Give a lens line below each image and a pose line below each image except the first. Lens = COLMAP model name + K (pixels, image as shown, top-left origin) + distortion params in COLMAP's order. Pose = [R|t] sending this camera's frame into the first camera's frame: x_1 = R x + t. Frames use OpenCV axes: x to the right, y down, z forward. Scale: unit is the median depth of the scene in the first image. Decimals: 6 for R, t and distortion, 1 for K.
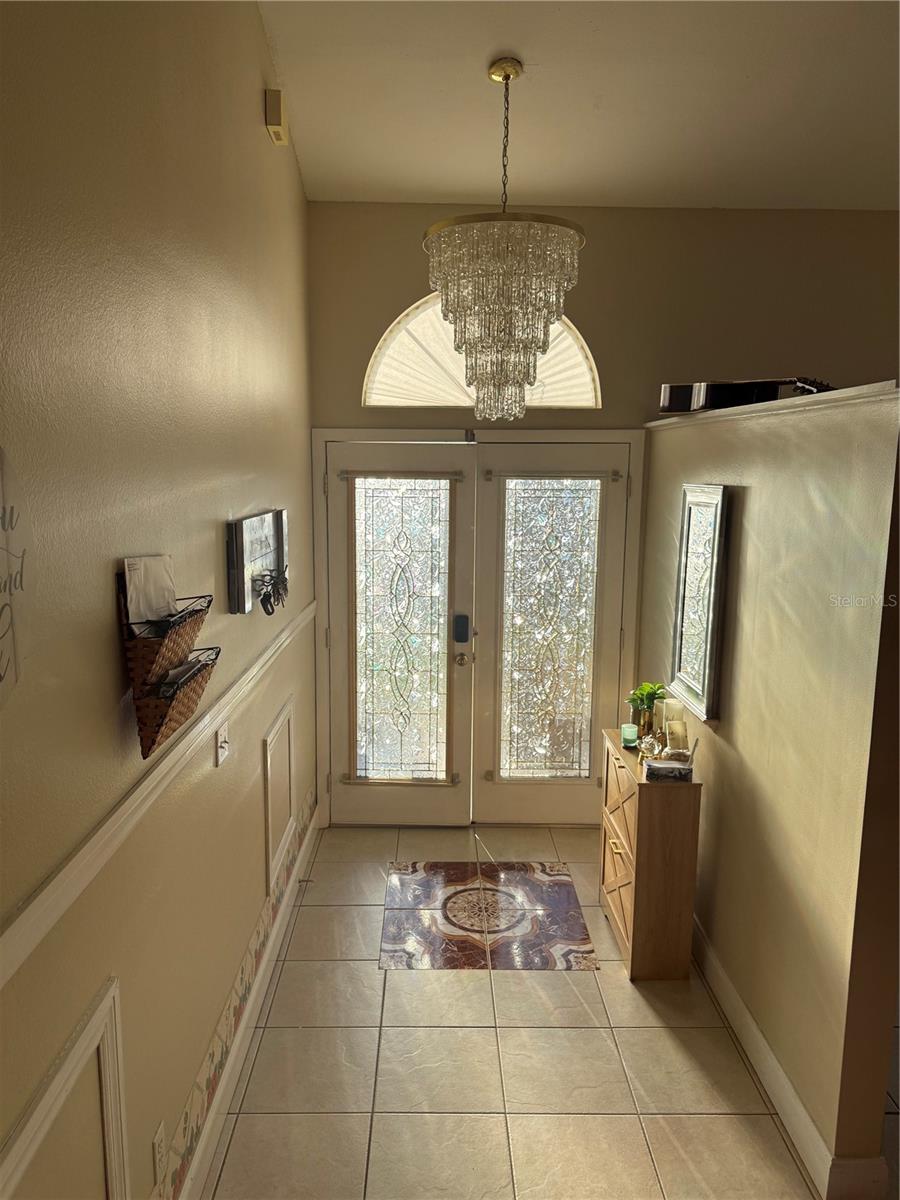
lens RADIAL K [[843.0, 0, 449.3], [0, 843.0, 595.3], [0, 0, 1]] dist [-0.008146, -0.017134]
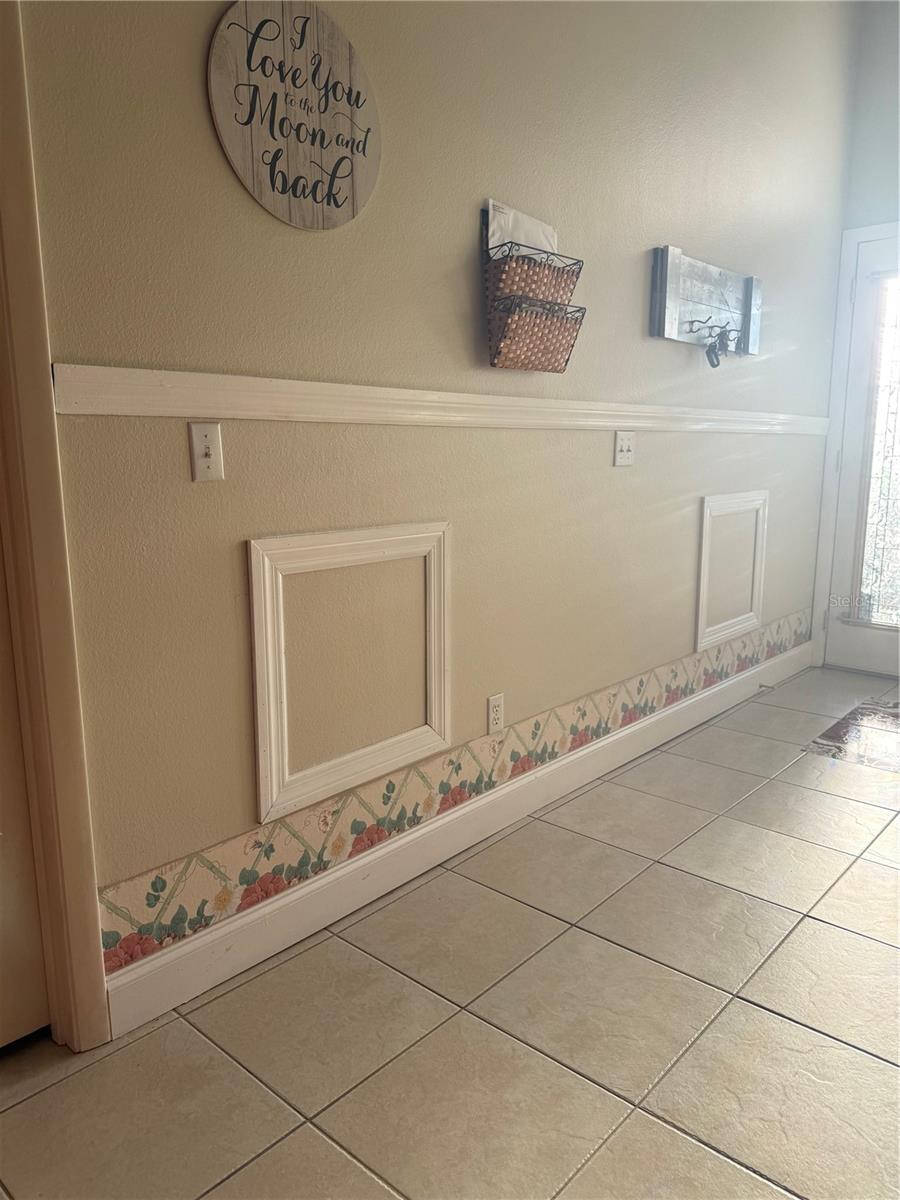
lens RADIAL K [[843.0, 0, 449.7], [0, 843.0, 603.0], [0, 0, 1]] dist [-0.008146, -0.017134]
pose [[0.736415, 0.112010, -0.667193, 0.190406], [-0.087726, 0.993683, 0.069994, 0.188979], [0.670818, 0.006985, 0.741589, 0.009991]]
